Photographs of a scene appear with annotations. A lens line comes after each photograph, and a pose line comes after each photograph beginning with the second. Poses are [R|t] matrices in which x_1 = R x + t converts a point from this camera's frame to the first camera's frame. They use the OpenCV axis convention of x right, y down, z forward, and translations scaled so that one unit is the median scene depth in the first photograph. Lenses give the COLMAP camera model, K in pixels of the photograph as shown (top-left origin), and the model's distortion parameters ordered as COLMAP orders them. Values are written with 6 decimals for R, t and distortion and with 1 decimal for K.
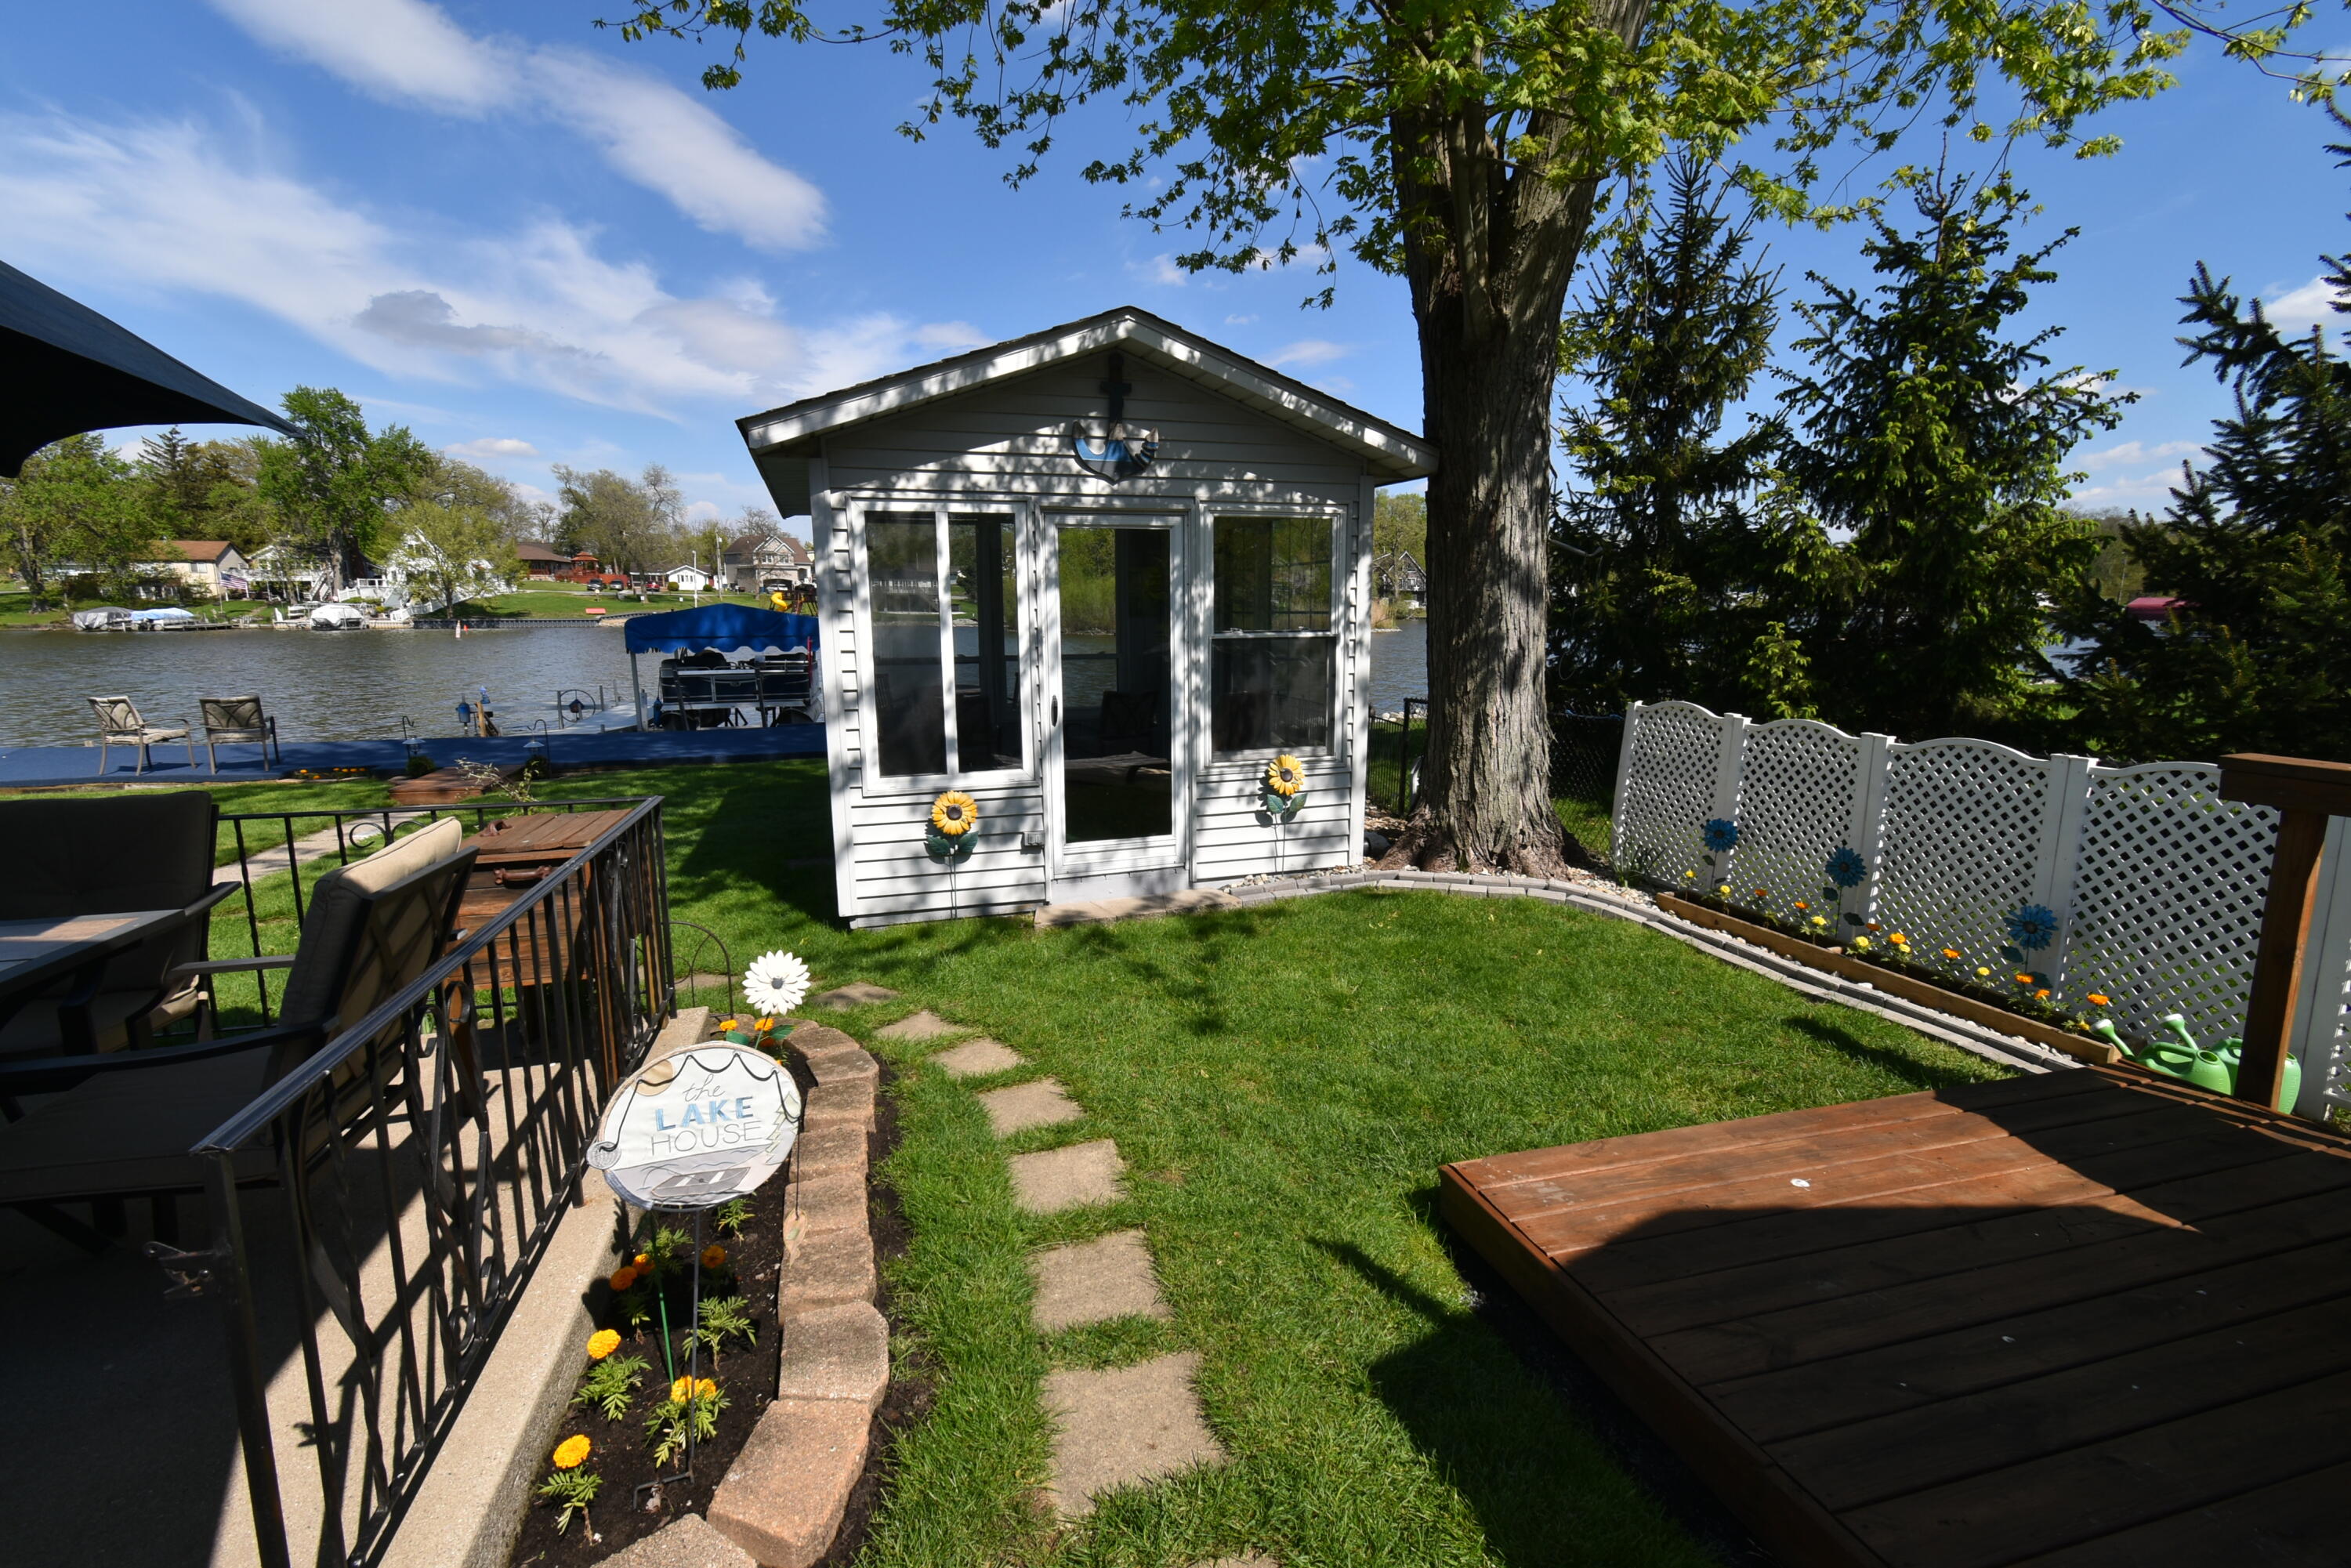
lens RADIAL K [[1038.3, 0, 1176.5], [0, 1038.3, 800.1], [0, 0, 1]] dist [0.007565, -0.004227]
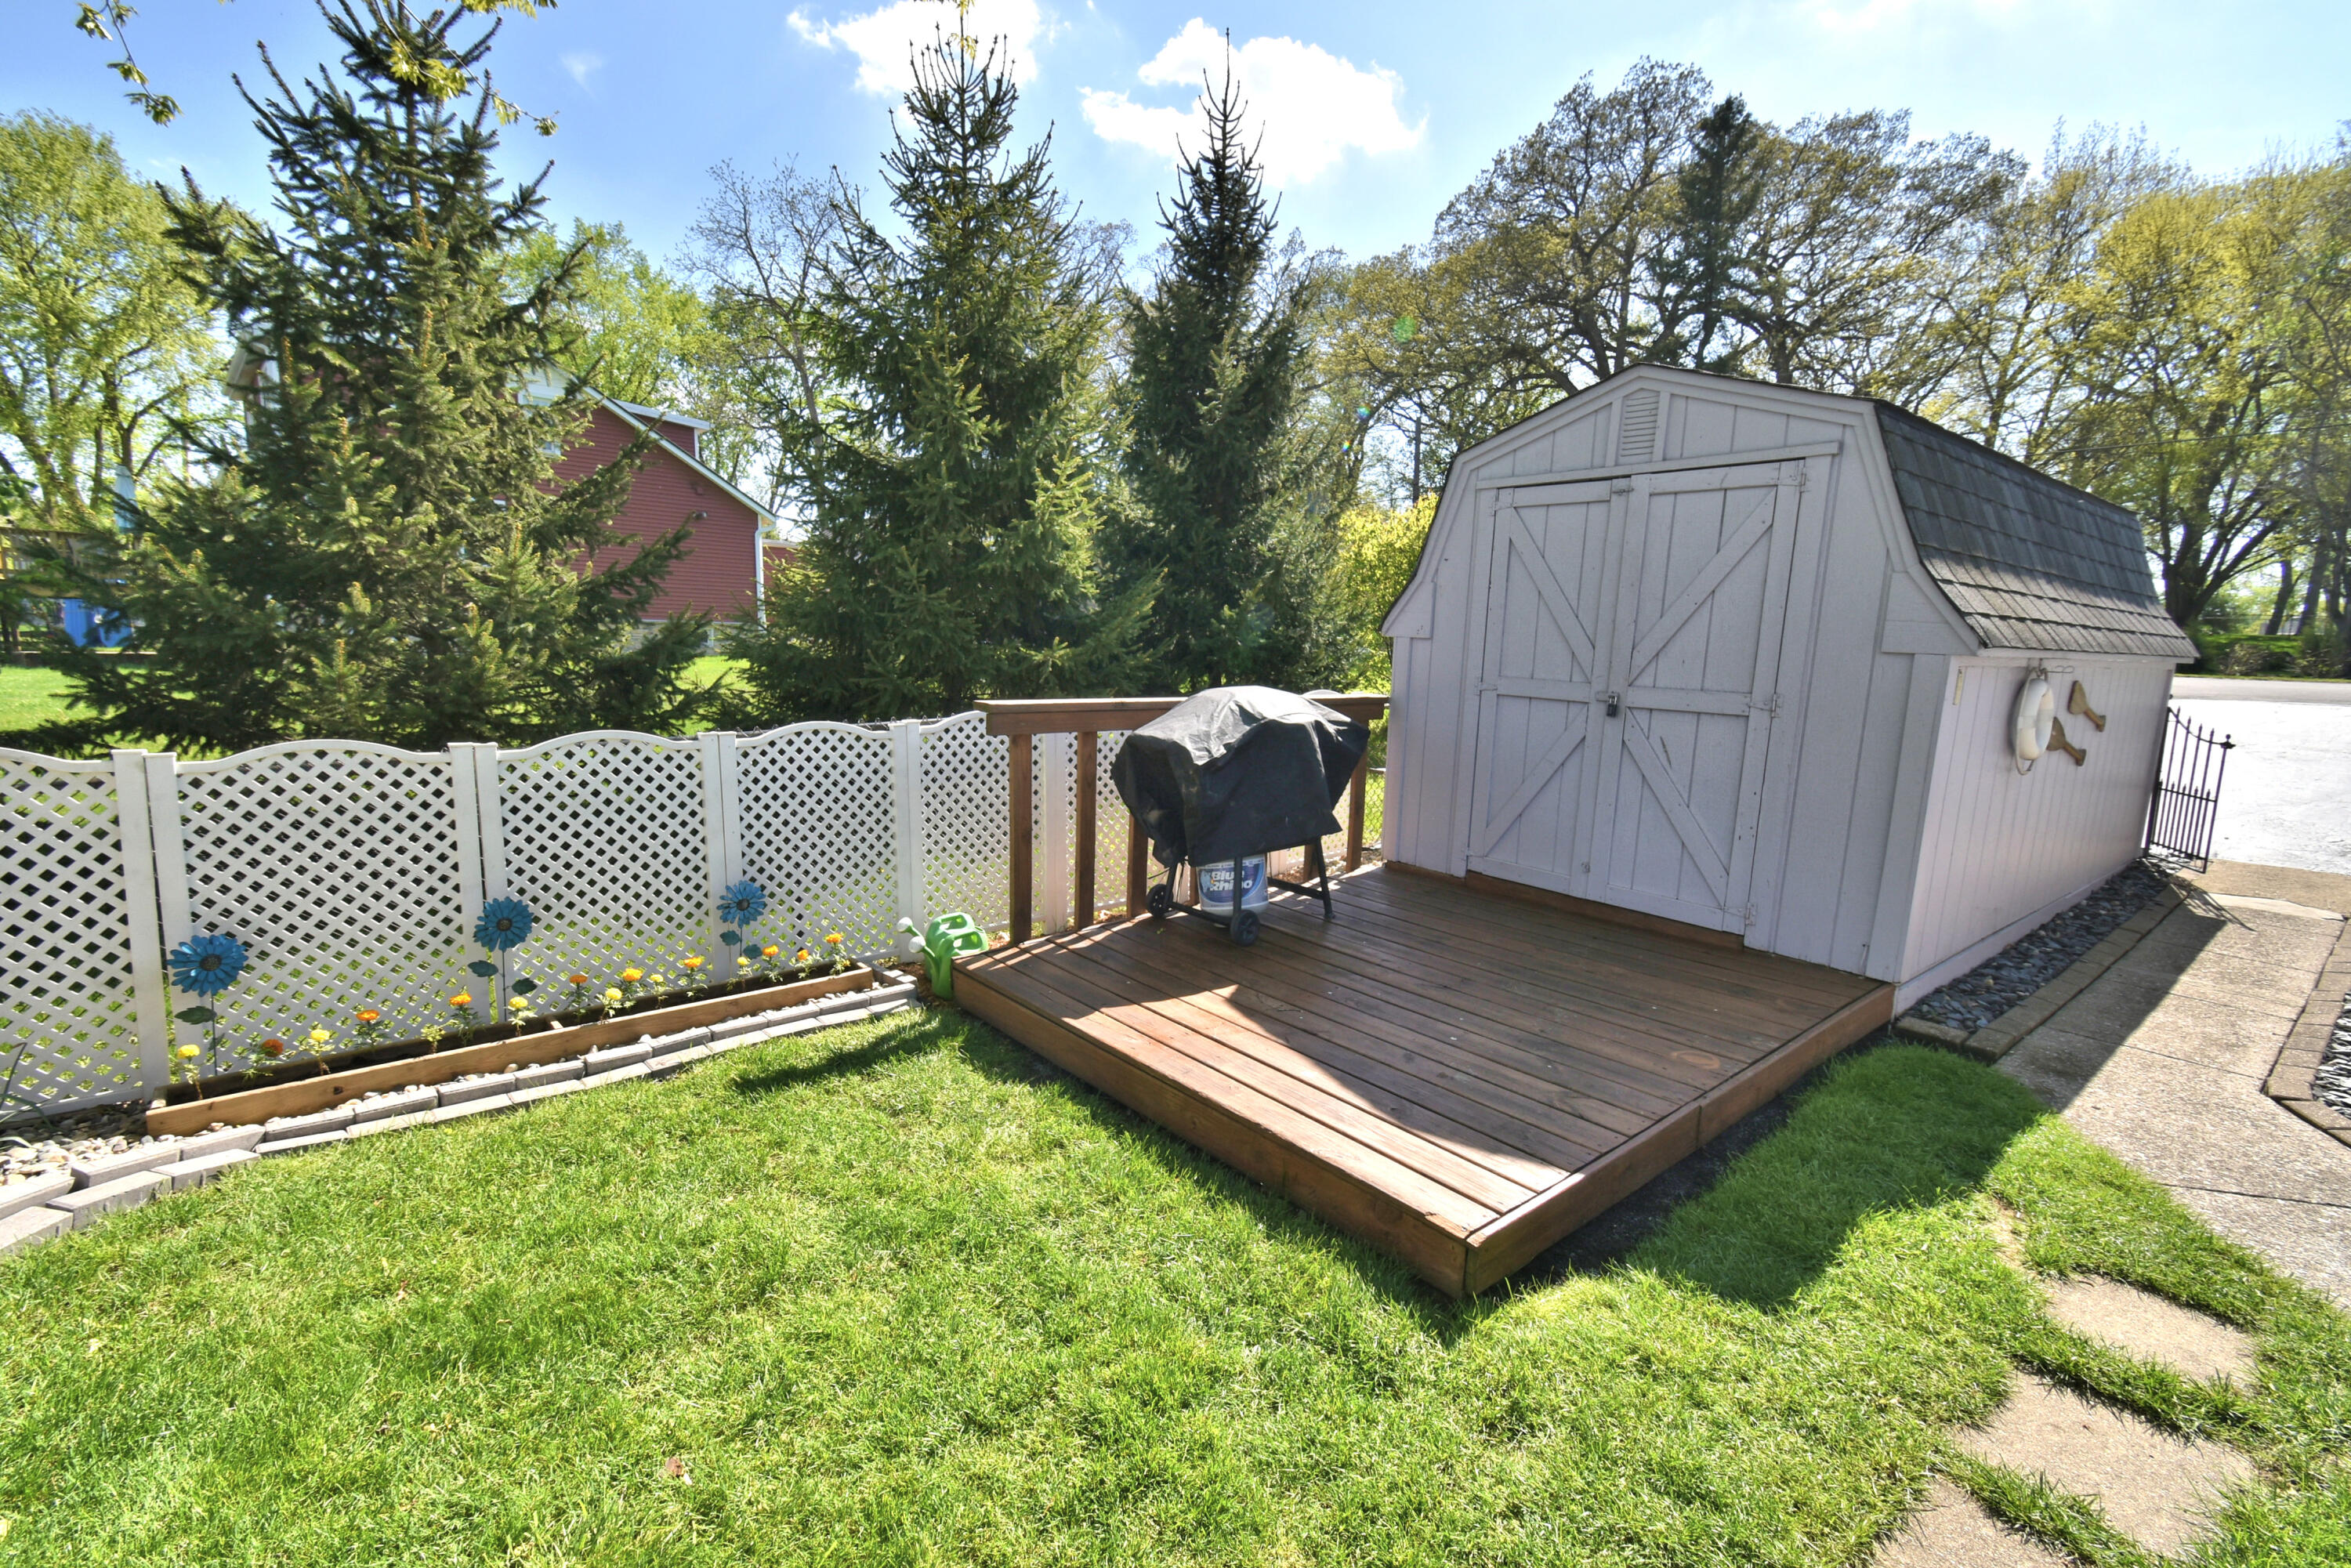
lens RADIAL K [[1038.3, 0, 1155.7], [0, 1038.3, 789.5], [0, 0, 1]] dist [0.007565, -0.004227]
pose [[-0.383334, -0.144542, 0.912230, -0.224639], [0.141323, 0.966869, 0.212586, -0.135684], [-0.912734, 0.210411, -0.350206, 0.898888]]
